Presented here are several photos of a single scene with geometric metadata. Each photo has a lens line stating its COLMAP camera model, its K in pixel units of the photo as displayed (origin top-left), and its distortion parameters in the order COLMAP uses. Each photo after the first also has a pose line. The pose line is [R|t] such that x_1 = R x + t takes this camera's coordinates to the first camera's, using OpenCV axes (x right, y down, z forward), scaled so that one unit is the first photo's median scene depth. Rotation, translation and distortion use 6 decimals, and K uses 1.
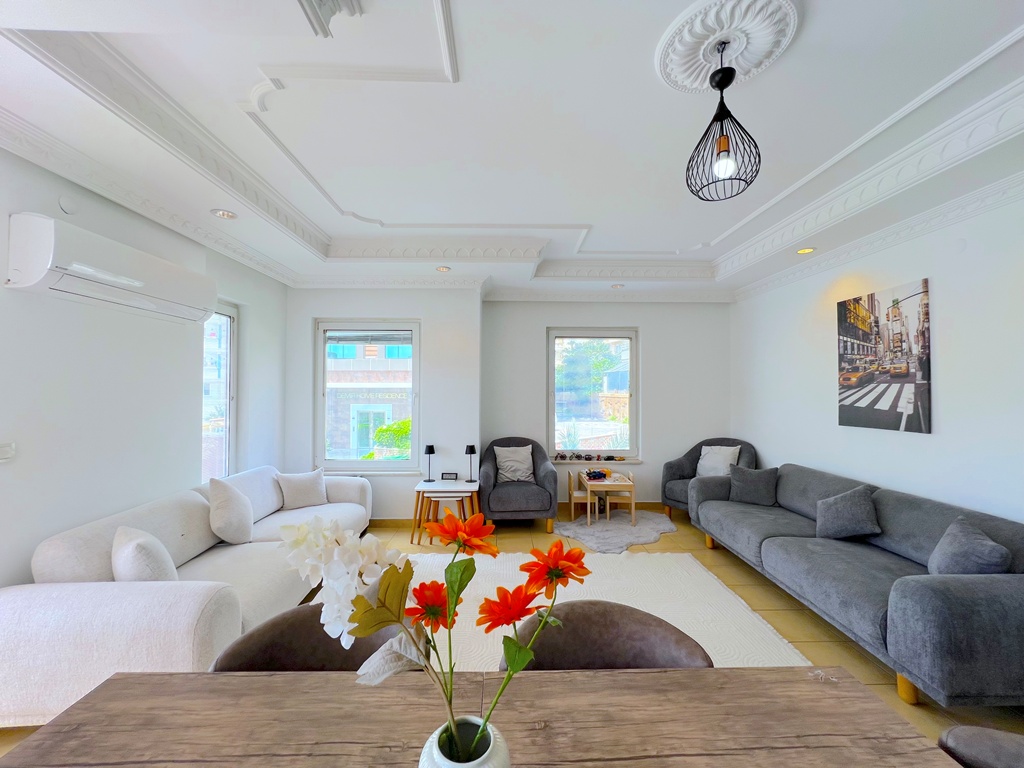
lens RADIAL K [[407.7, 0, 511.6], [0, 407.7, 382.1], [0, 0, 1]] dist [-0.002344, 0.000777]
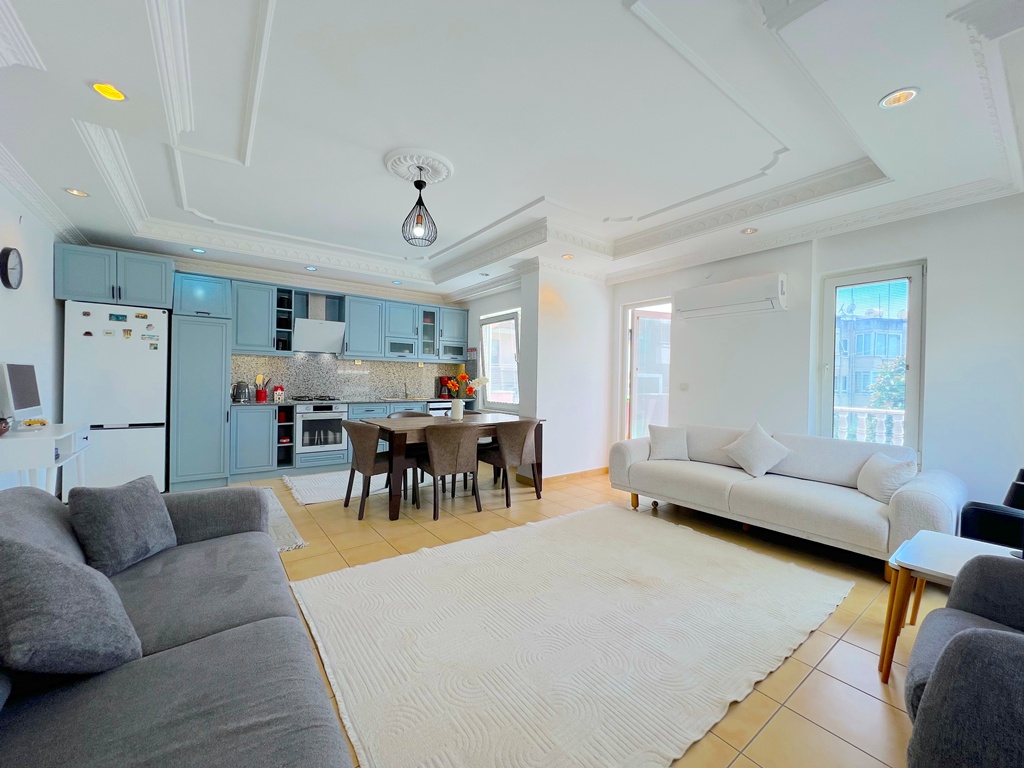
lens RADIAL K [[407.7, 0, 511.6], [0, 407.7, 382.1], [0, 0, 1]] dist [-0.002344, 0.000777]
pose [[-0.817201, -0.013662, -0.576191, 0.640867], [-0.010391, 0.999906, -0.008970, 0.105195], [0.576259, -0.001343, -0.817266, 1.433342]]
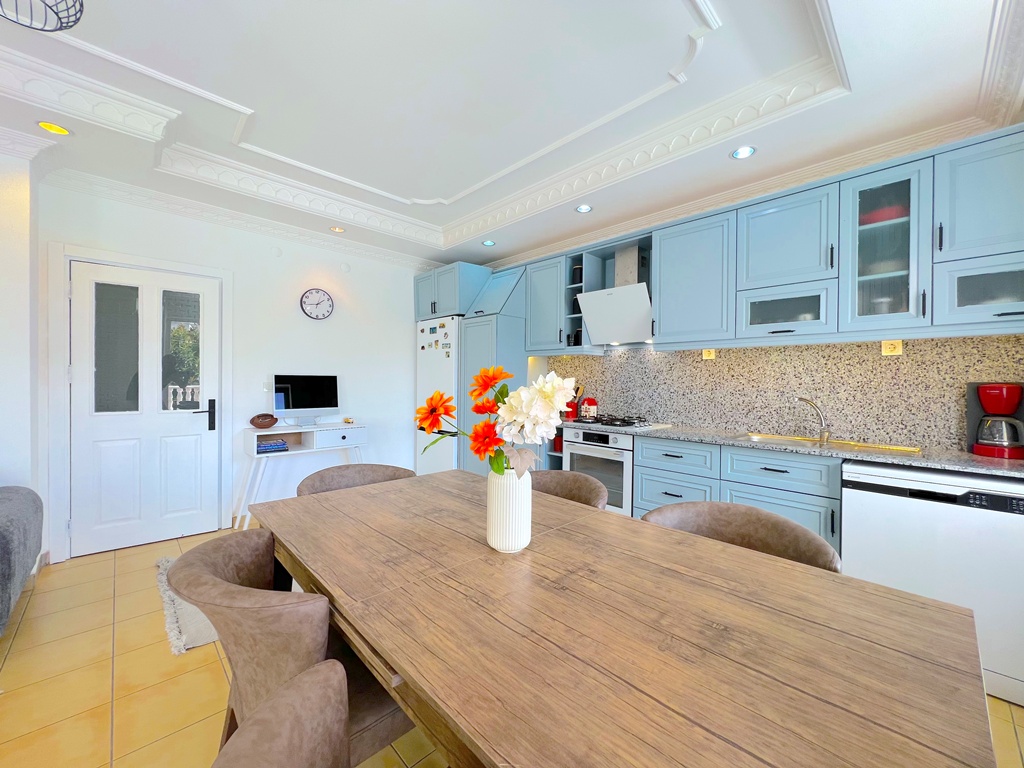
lens RADIAL K [[407.7, 0, 511.6], [0, 407.7, 382.1], [0, 0, 1]] dist [-0.002344, 0.000777]
pose [[-0.675735, -0.014061, 0.737011, -0.287145], [-0.023362, 0.999724, -0.002346, 0.077747], [-0.736775, -0.018803, -0.675877, 0.418747]]
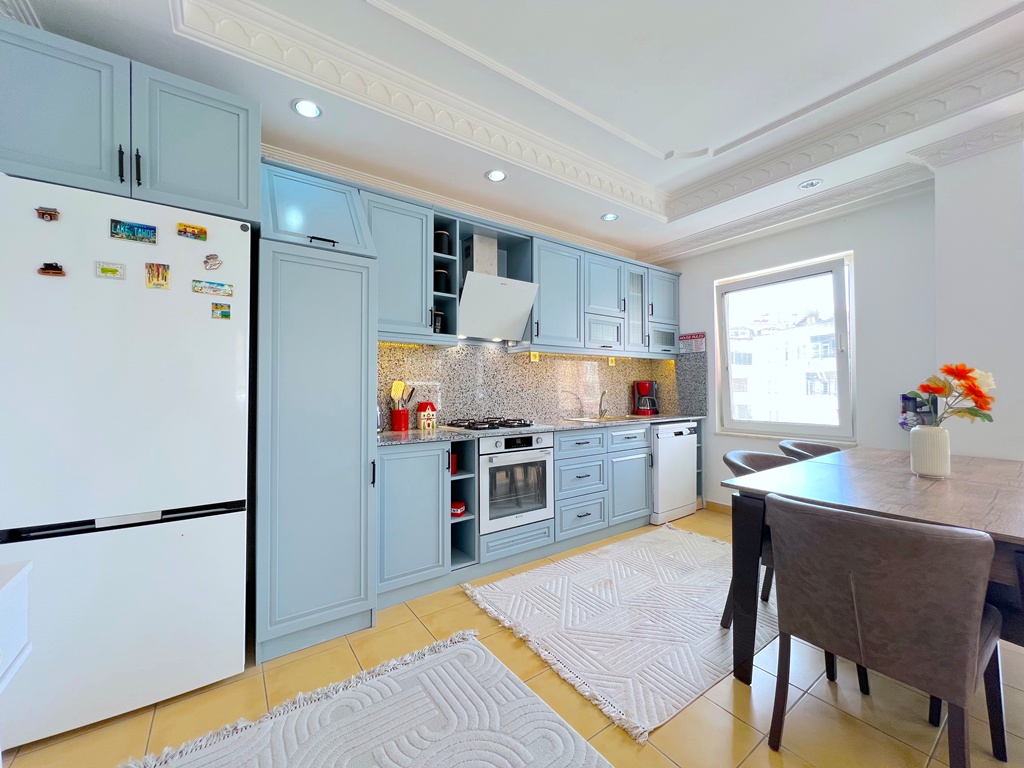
lens RADIAL K [[407.7, 0, 511.6], [0, 407.7, 382.1], [0, 0, 1]] dist [-0.002344, 0.000777]
pose [[-0.831083, -0.009480, -0.556067, 0.810586], [0.009000, 0.999495, -0.030491, 0.102008], [0.556075, -0.030345, -0.830578, 0.326378]]
